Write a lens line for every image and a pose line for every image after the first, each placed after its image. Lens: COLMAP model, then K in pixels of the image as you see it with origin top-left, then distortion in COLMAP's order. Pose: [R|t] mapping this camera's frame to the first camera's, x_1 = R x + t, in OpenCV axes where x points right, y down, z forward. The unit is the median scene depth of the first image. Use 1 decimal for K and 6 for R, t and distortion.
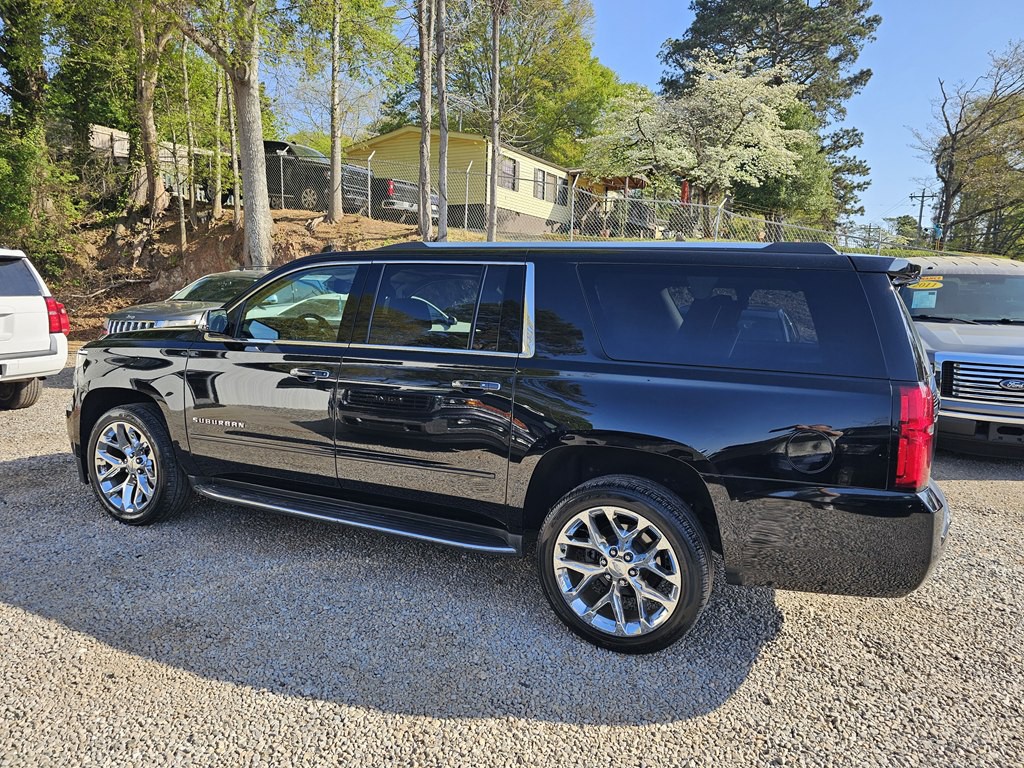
lens RADIAL K [[694.5, 0, 524.5], [0, 694.5, 391.9], [0, 0, 1]] dist [0.048139, -0.036628]
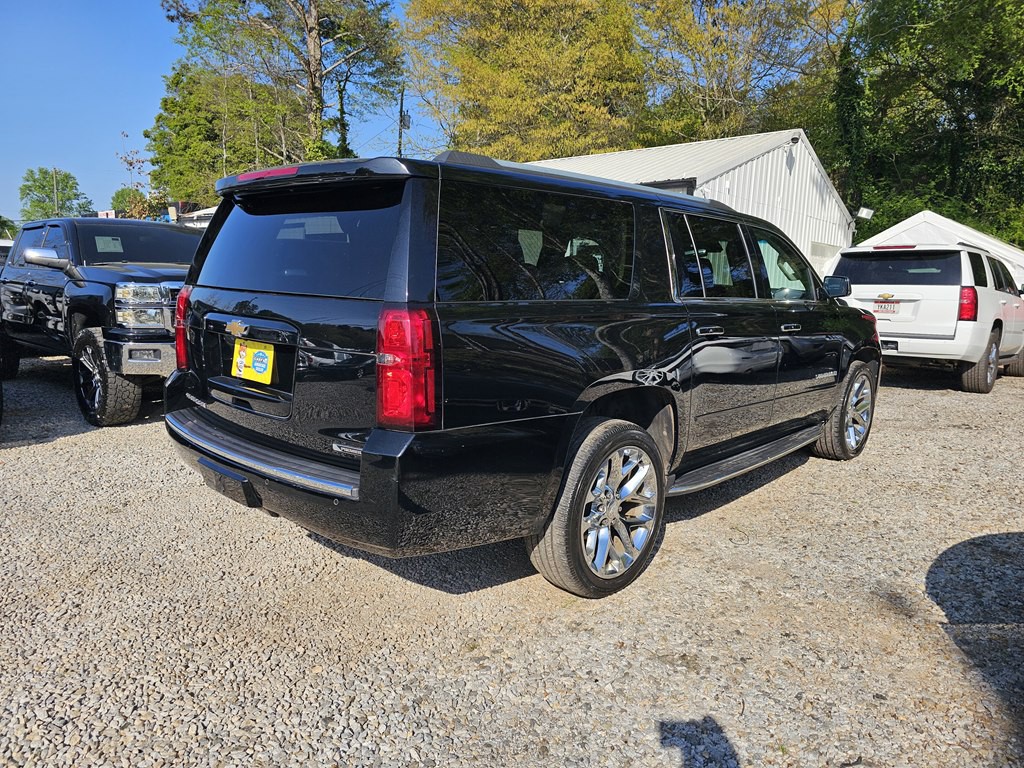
lens RADIAL K [[694.4, 0, 512.0], [0, 694.4, 384.0], [0, 0, 1]] dist [0.041197, -0.028883]
pose [[-0.317770, 0.107070, -0.942103, 0.272372], [-0.166245, 0.971920, 0.166533, -0.026676], [0.933480, 0.209539, -0.291047, 0.346654]]
